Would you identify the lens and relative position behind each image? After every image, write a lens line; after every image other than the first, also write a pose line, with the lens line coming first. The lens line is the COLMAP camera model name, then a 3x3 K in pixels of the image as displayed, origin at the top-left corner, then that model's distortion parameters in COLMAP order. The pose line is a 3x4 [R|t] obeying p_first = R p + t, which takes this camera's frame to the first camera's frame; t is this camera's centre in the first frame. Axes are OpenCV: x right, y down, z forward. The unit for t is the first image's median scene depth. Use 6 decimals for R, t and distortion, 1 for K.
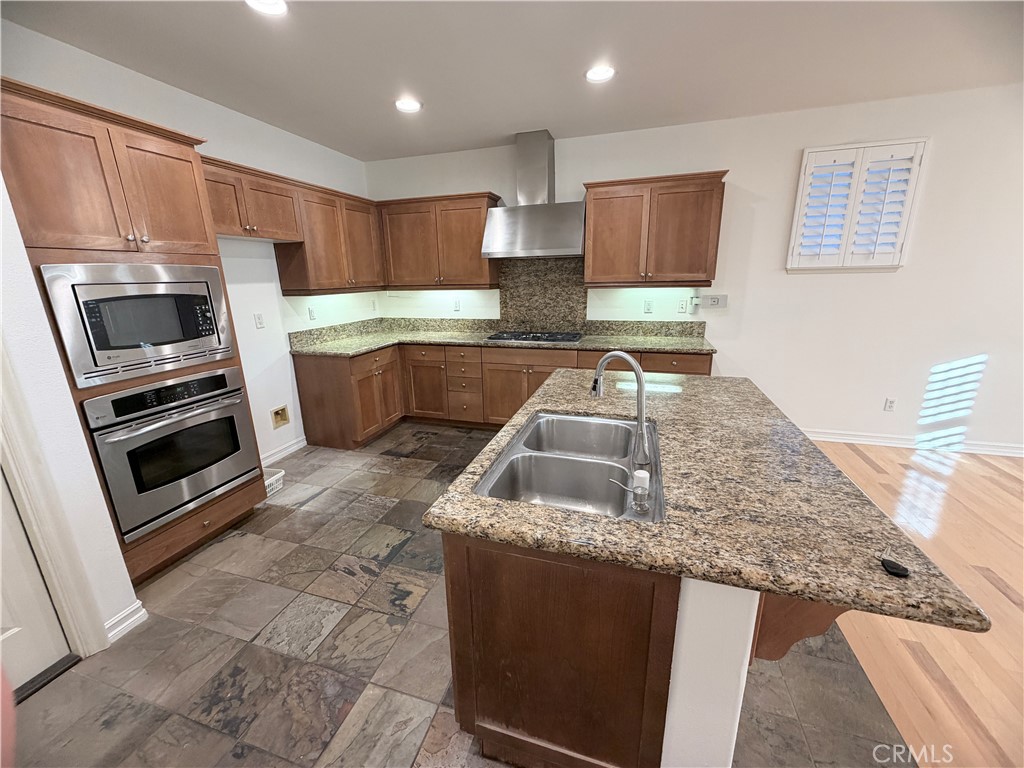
lens RADIAL K [[408.0, 0, 506.9], [0, 408.0, 384.4], [0, 0, 1]] dist [-0.000025, 0.000049]
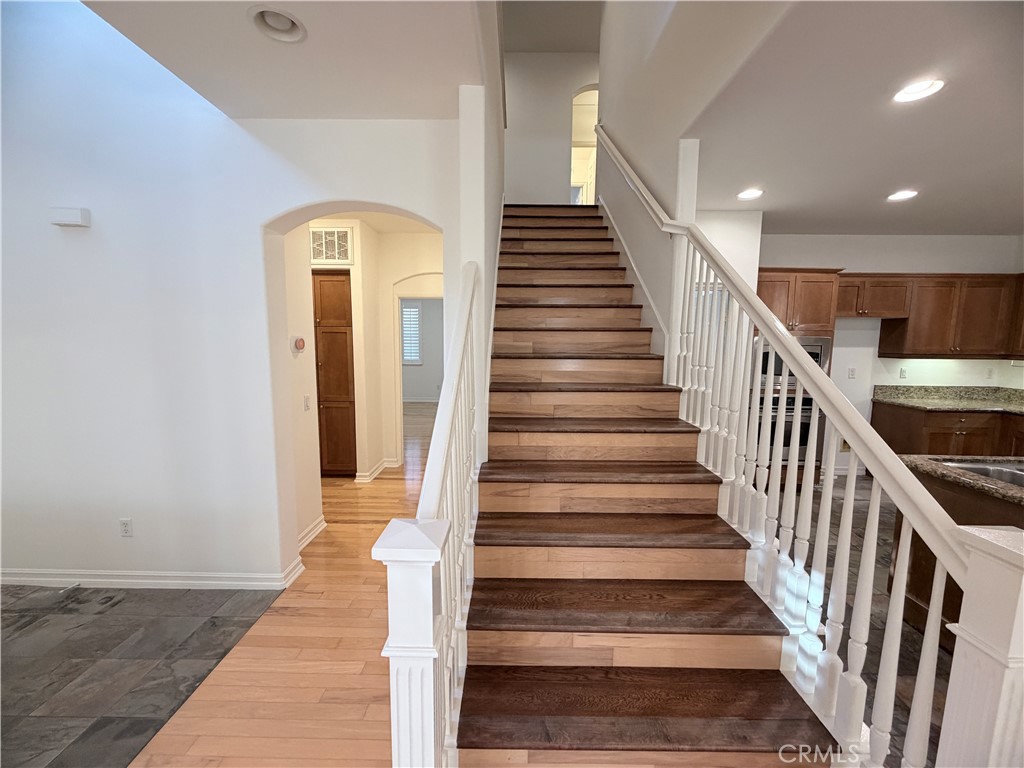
lens RADIAL K [[408.0, 0, 506.9], [0, 408.0, 384.4], [0, 0, 1]] dist [-0.000025, 0.000049]
pose [[0.286154, 0.130476, -0.949259, 0.364021], [-0.262380, 0.963489, 0.053337, 0.110048], [0.921560, 0.233804, 0.309941, -0.485737]]
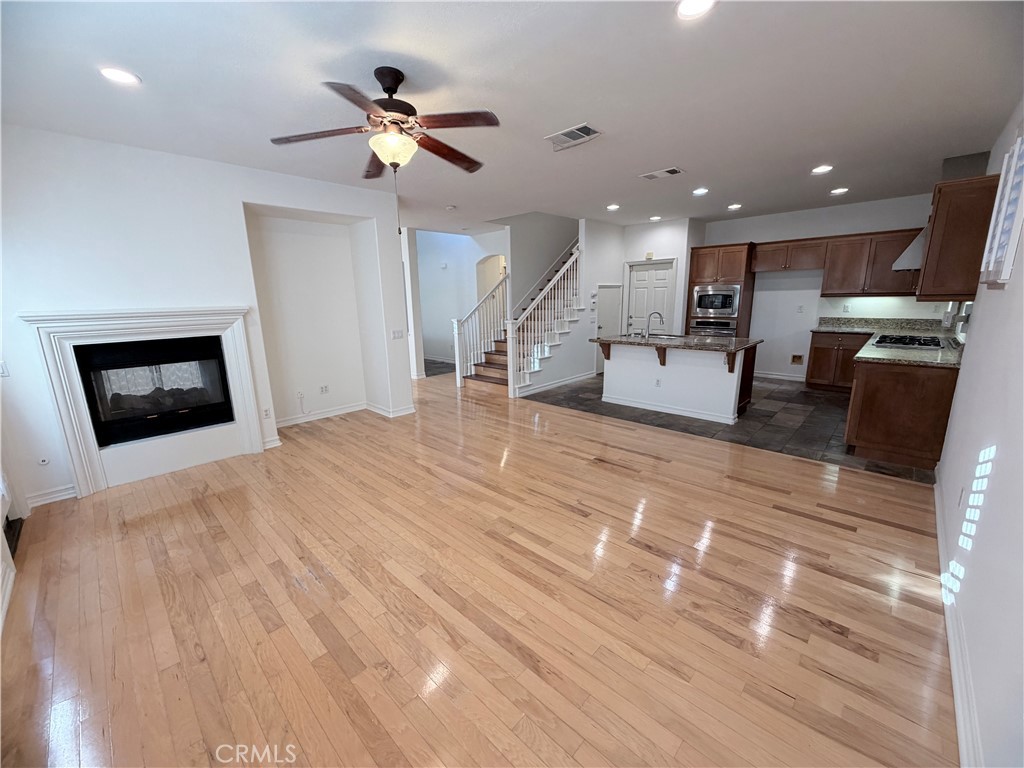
lens RADIAL K [[408.0, 0, 506.9], [0, 408.0, 384.4], [0, 0, 1]] dist [-0.000025, 0.000049]
pose [[-0.446831, 0.217316, -0.867823, 1.725269], [-0.201938, 0.920511, 0.334485, -0.176902], [0.871529, 0.324705, -0.367429, 0.547937]]
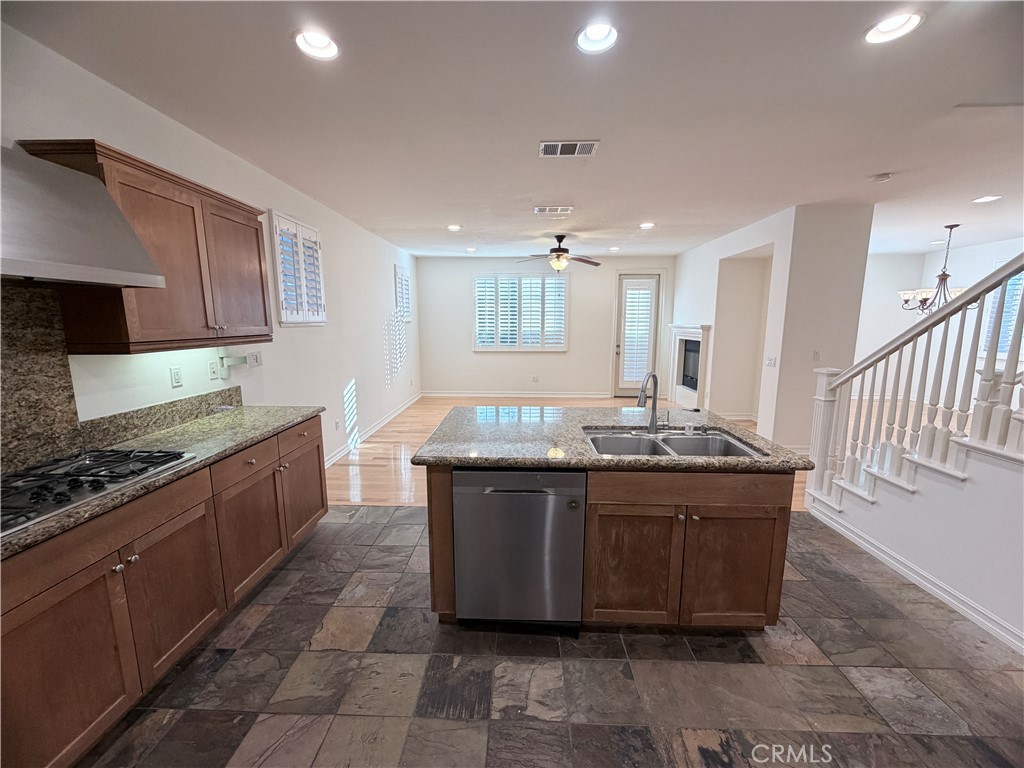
lens RADIAL K [[408.0, 0, 506.9], [0, 408.0, 384.4], [0, 0, 1]] dist [-0.000025, 0.000049]
pose [[-0.263922, -0.129993, 0.955744, -0.424265], [0.256060, 0.945880, 0.199361, -0.189978], [-0.929935, 0.297344, -0.216353, 0.722180]]
